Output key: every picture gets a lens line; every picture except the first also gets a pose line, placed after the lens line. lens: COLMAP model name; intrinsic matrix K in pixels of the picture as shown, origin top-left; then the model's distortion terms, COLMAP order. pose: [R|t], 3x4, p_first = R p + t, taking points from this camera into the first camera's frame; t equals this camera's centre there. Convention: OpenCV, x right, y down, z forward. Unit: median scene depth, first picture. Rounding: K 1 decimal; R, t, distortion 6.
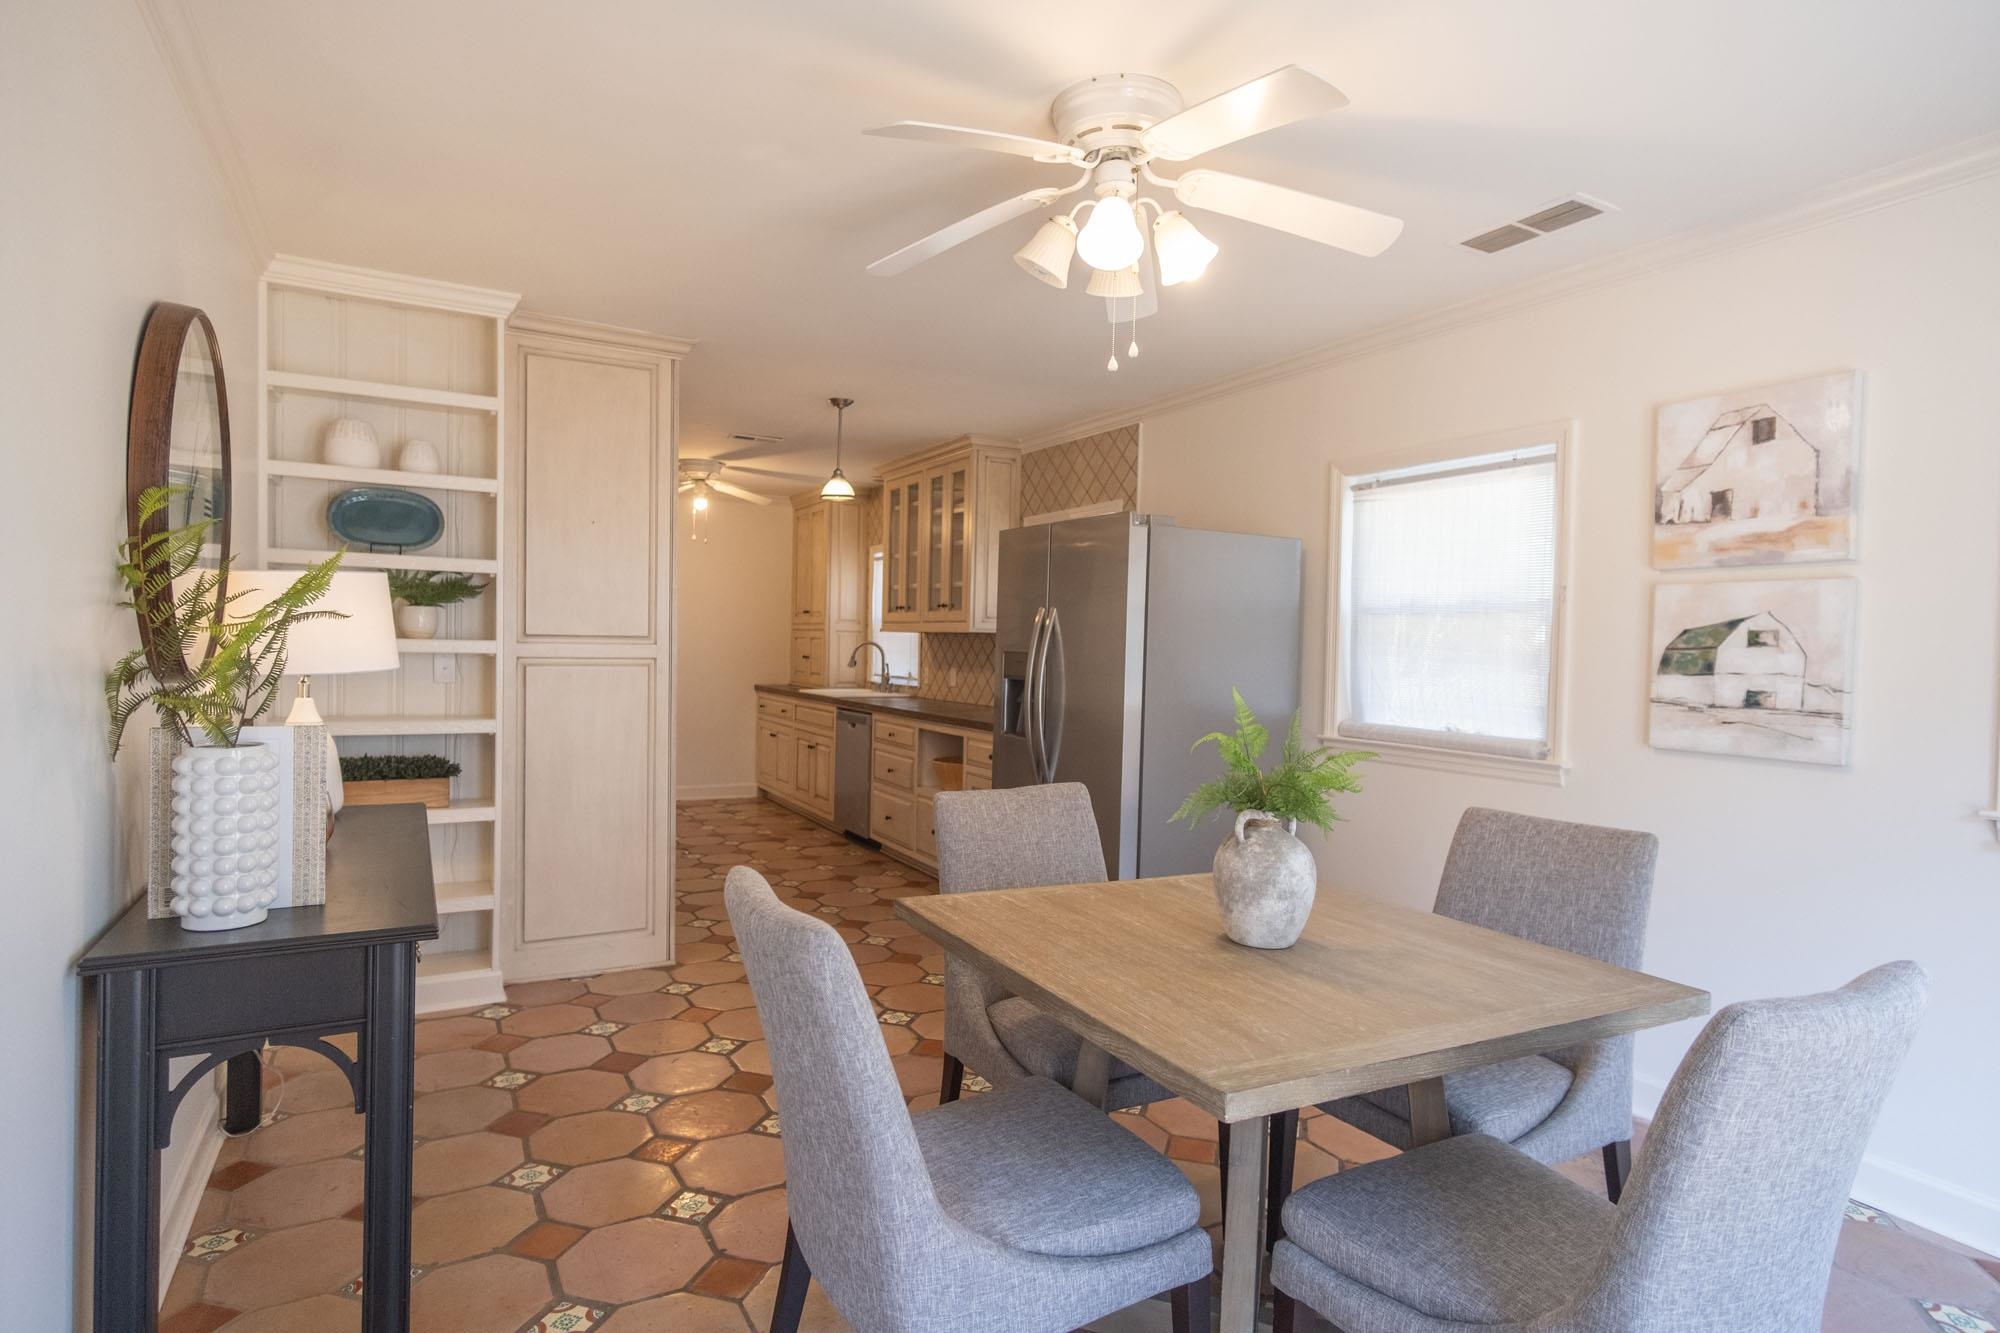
lens RADIAL K [[1052.5, 0, 996.1], [0, 1052.5, 666.2], [0, 0, 1]] dist [0.007254, 0.001366]
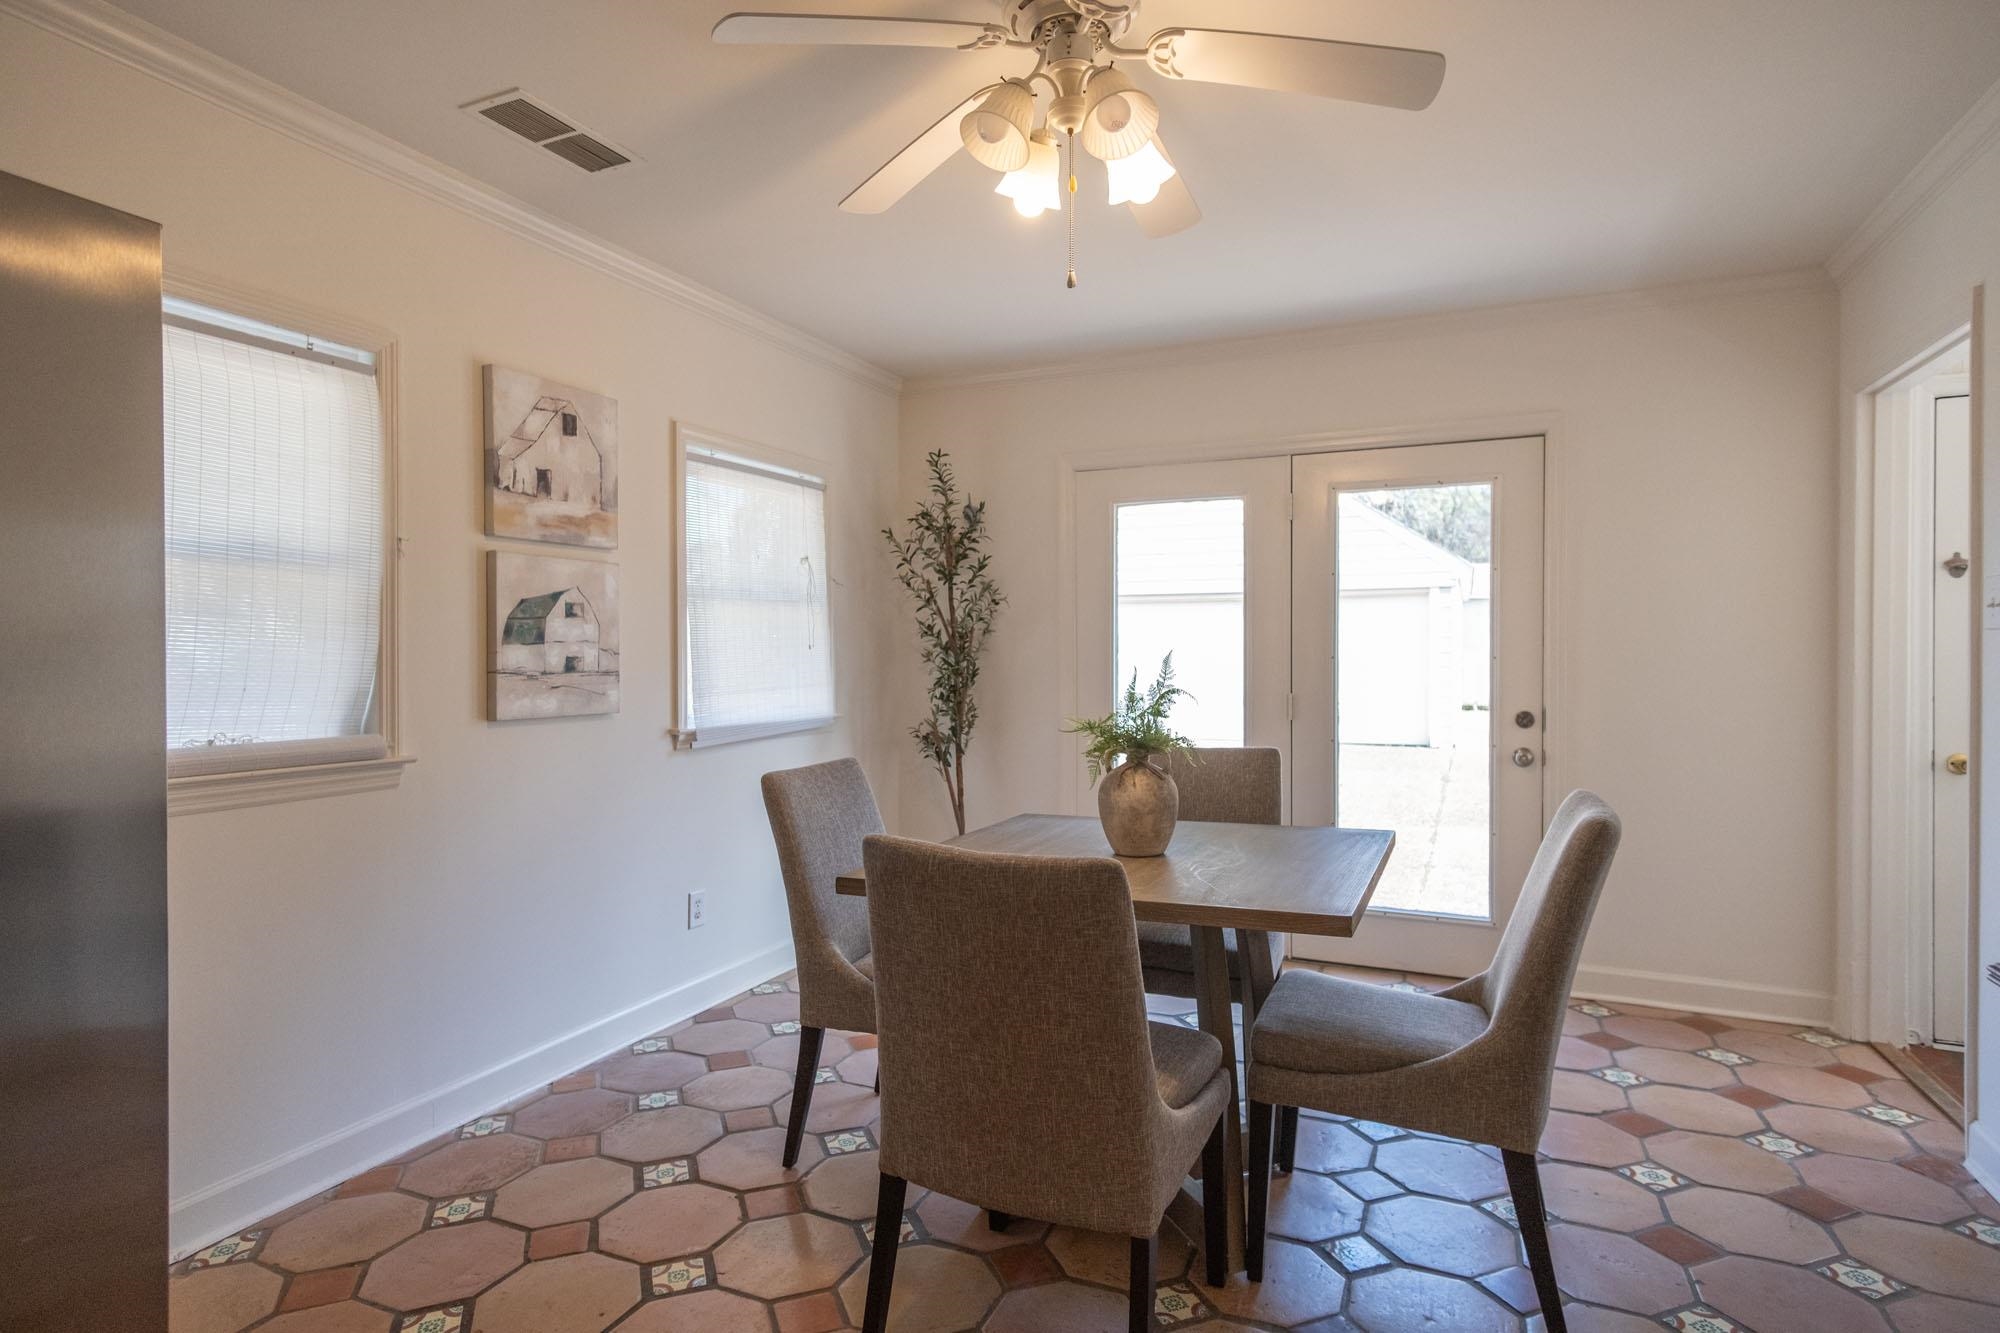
lens RADIAL K [[1052.5, 0, 1002.9], [0, 1052.5, 665.5], [0, 0, 1]] dist [0.007254, 0.001366]
pose [[-0.597858, -0.034018, 0.800880, -0.442389], [0.002771, 0.999005, 0.044502, -0.015482], [-0.801597, 0.028825, -0.597169, 1.268858]]
